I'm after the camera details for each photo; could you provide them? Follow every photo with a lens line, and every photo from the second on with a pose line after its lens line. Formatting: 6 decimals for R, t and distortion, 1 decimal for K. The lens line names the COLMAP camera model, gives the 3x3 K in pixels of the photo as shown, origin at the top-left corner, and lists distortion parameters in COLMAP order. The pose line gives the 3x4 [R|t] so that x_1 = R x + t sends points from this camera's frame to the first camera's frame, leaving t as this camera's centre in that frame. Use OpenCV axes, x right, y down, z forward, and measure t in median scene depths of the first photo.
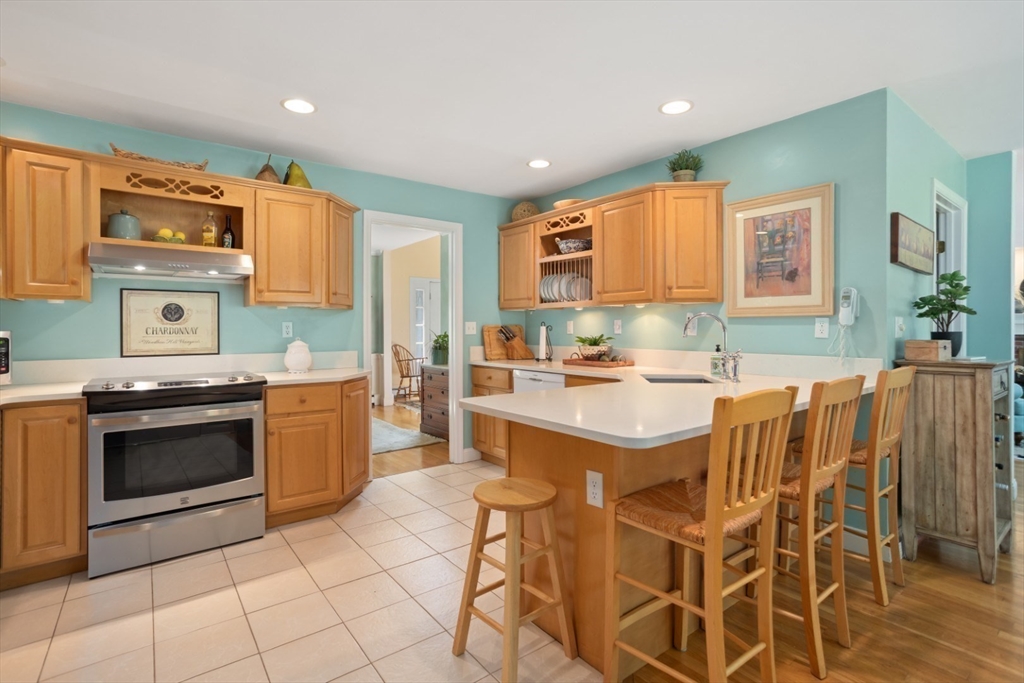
lens RADIAL K [[490.9, 0, 510.9], [0, 490.9, 336.1], [0, 0, 1]] dist [-0.017932, 0.009394]
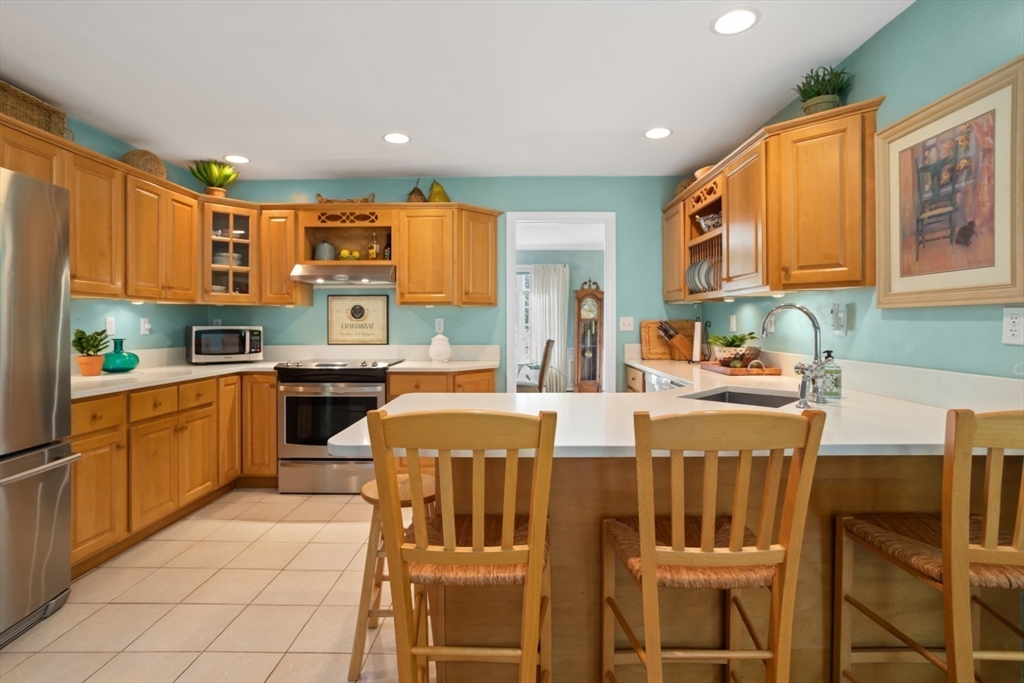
lens RADIAL K [[490.9, 0, 506.7], [0, 490.9, 338.8], [0, 0, 1]] dist [-0.017932, 0.009394]
pose [[0.793079, 0.019868, -0.608795, 0.456132], [-0.009821, 0.999755, 0.019834, -0.006560], [0.609040, -0.009751, 0.793080, 0.191677]]
